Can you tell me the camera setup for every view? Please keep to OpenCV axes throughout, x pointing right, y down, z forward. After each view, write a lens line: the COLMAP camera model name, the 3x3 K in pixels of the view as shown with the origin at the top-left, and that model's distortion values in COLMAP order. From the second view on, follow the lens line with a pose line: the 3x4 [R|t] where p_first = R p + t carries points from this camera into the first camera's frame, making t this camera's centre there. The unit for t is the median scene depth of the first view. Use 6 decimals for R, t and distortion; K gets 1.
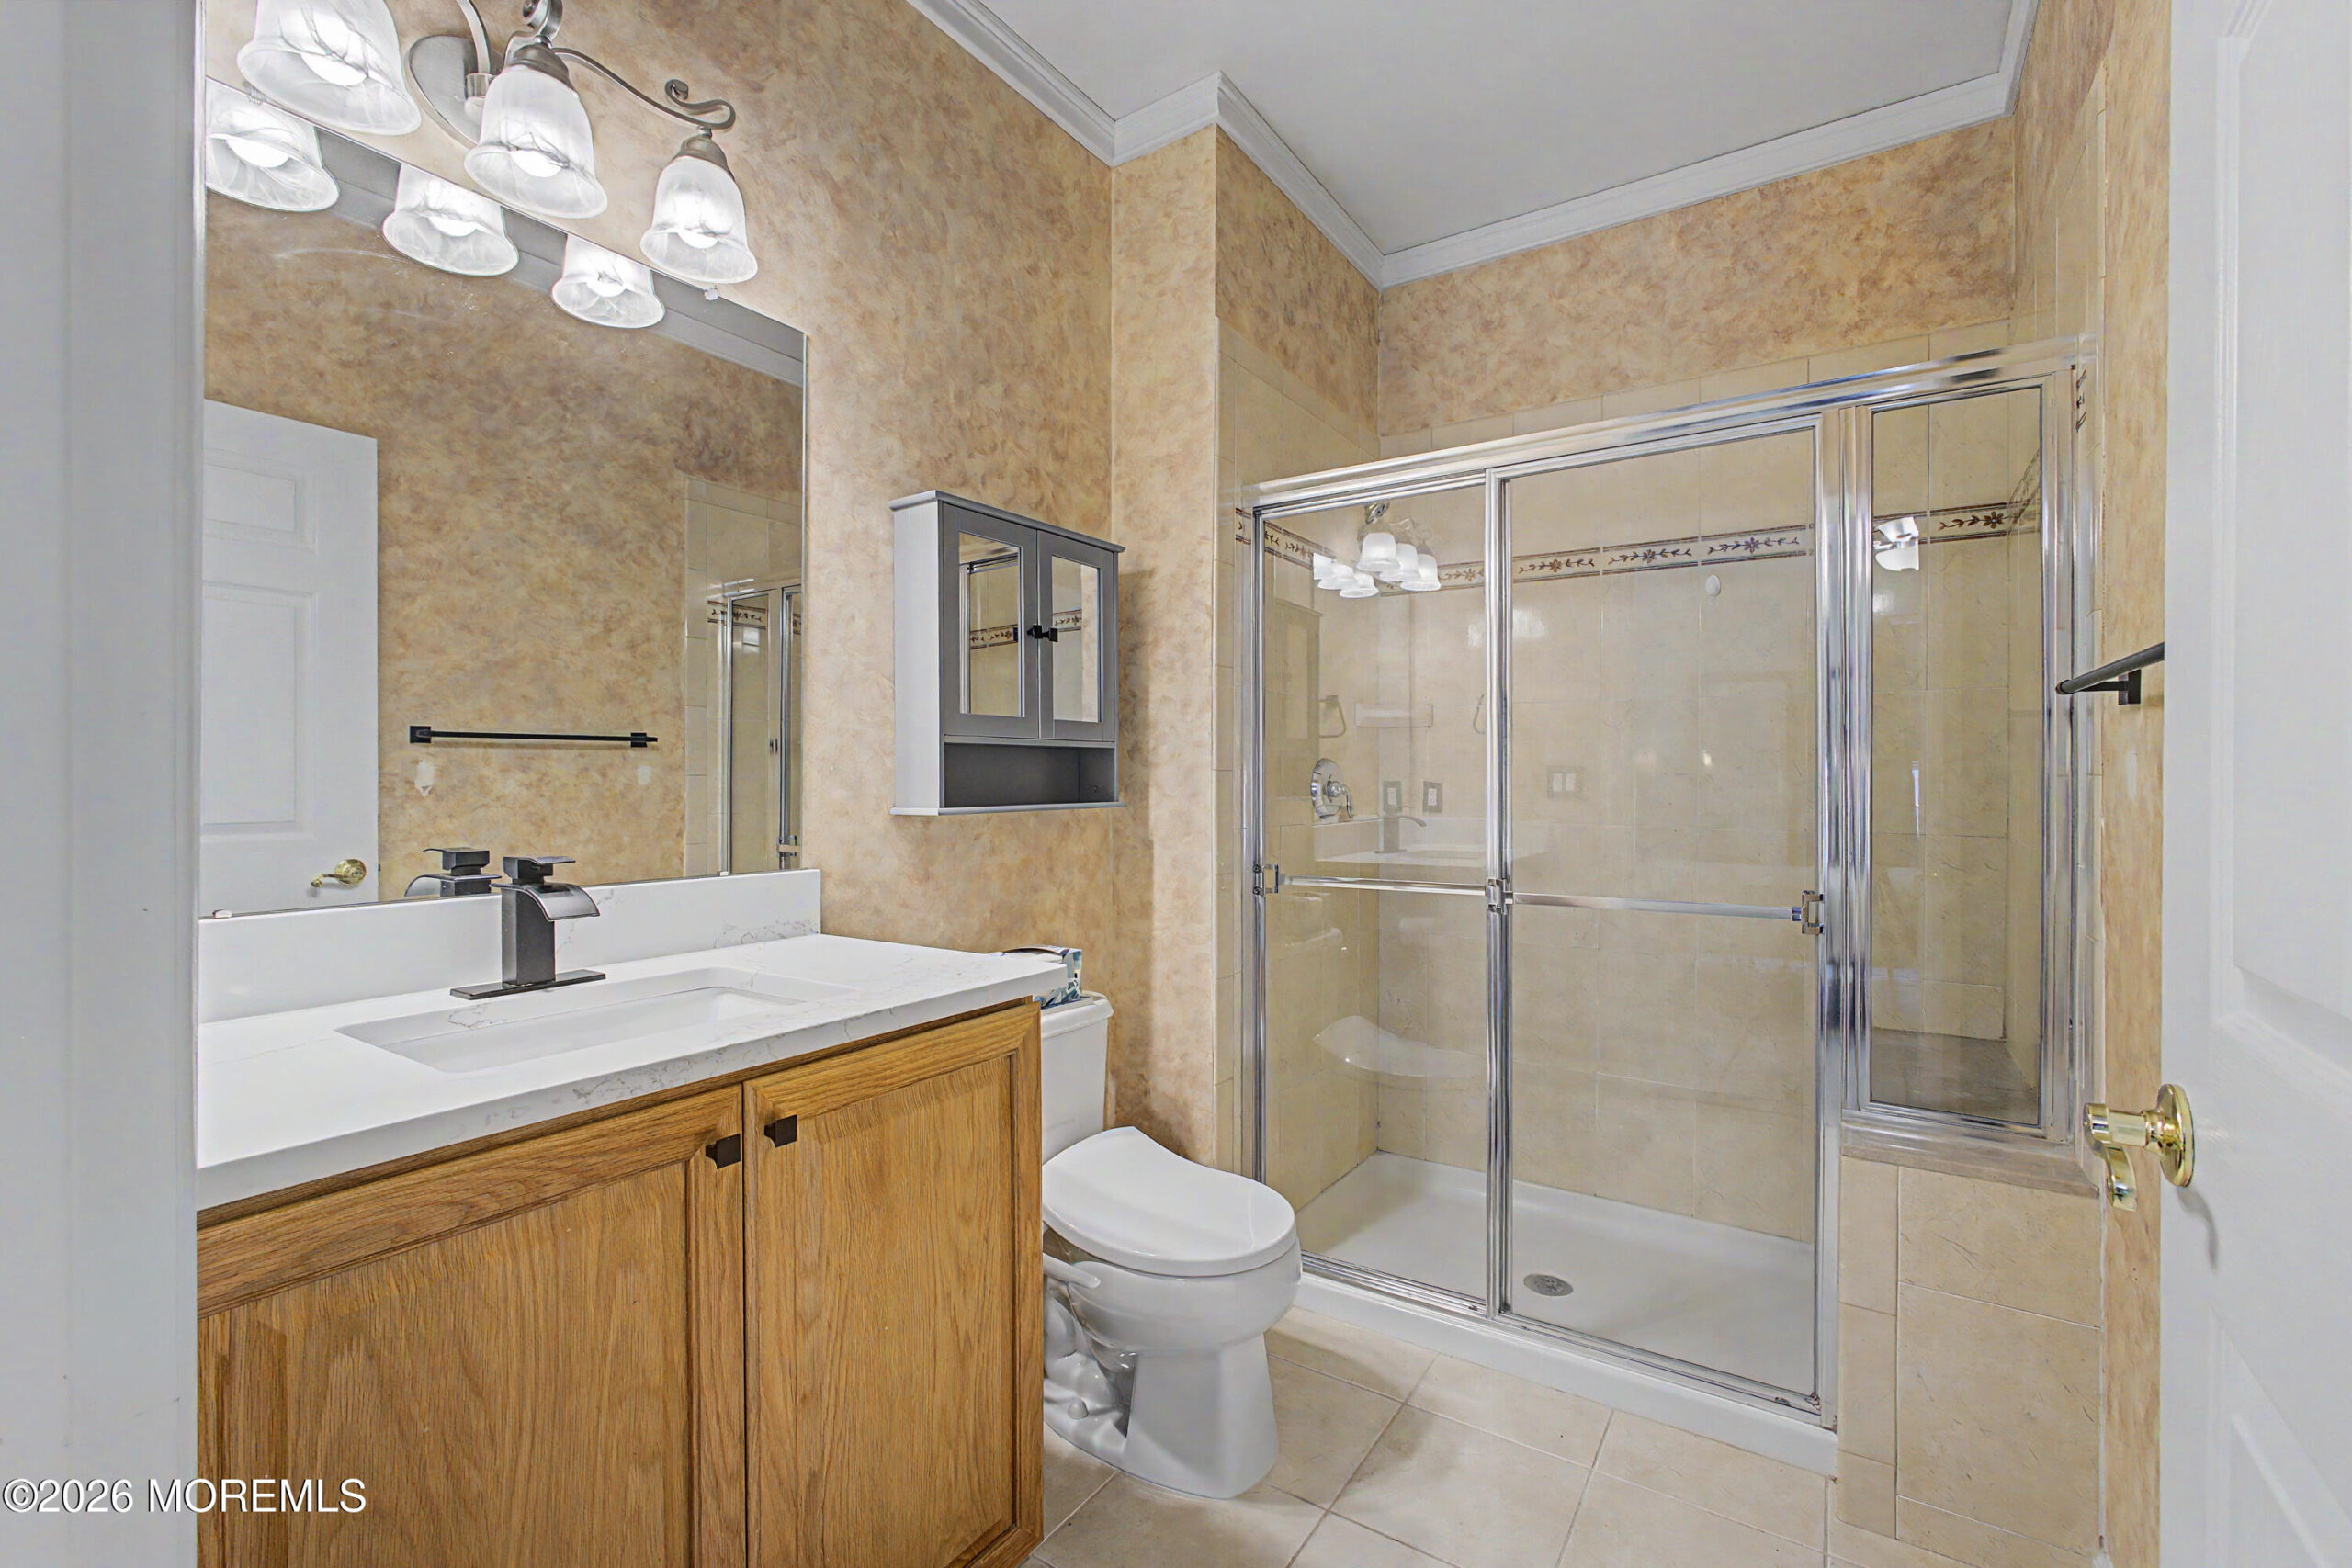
lens RADIAL K [[1030.5, 0, 1165.6], [0, 1030.5, 783.4], [0, 0, 1]] dist [0.000189, 0.000087]
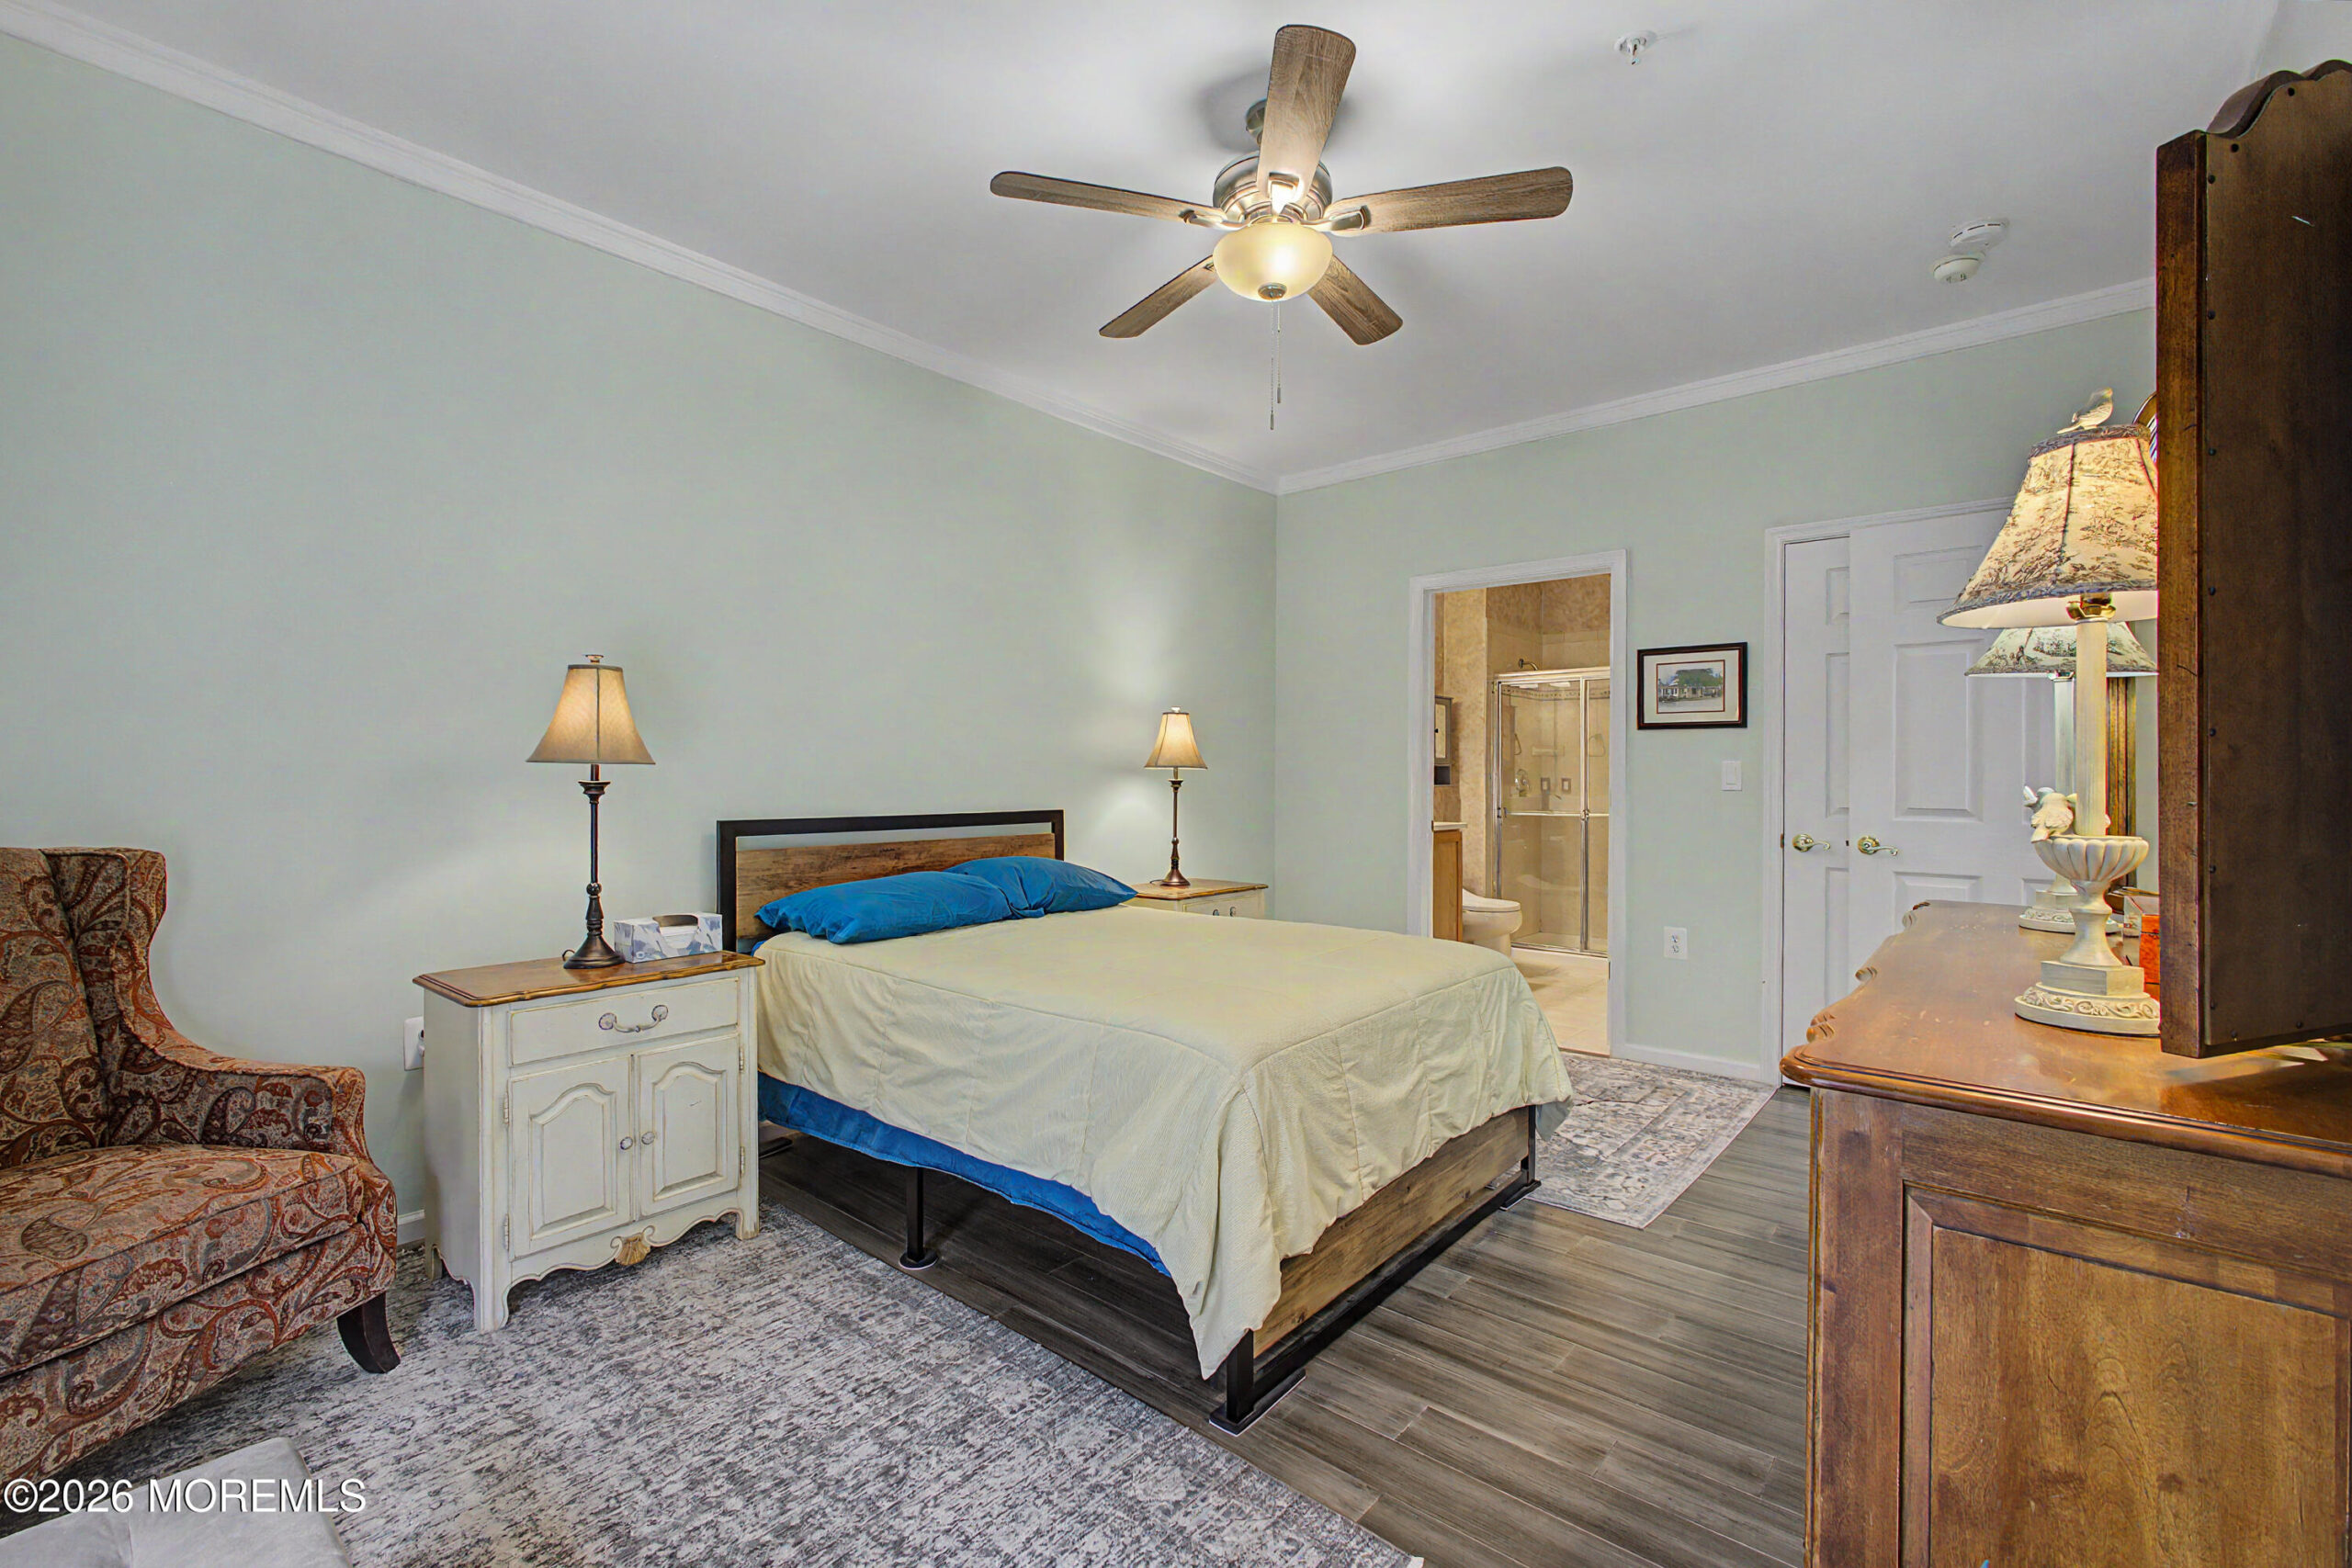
lens RADIAL K [[1030.5, 0, 1195.4], [0, 1030.5, 780.1], [0, 0, 1]] dist [0.000189, 0.000087]
pose [[0.994799, 0.007733, -0.101567, -0.451867], [-0.006991, 0.999946, 0.007662, -0.012627], [0.101621, -0.006912, 0.994799, -1.902757]]
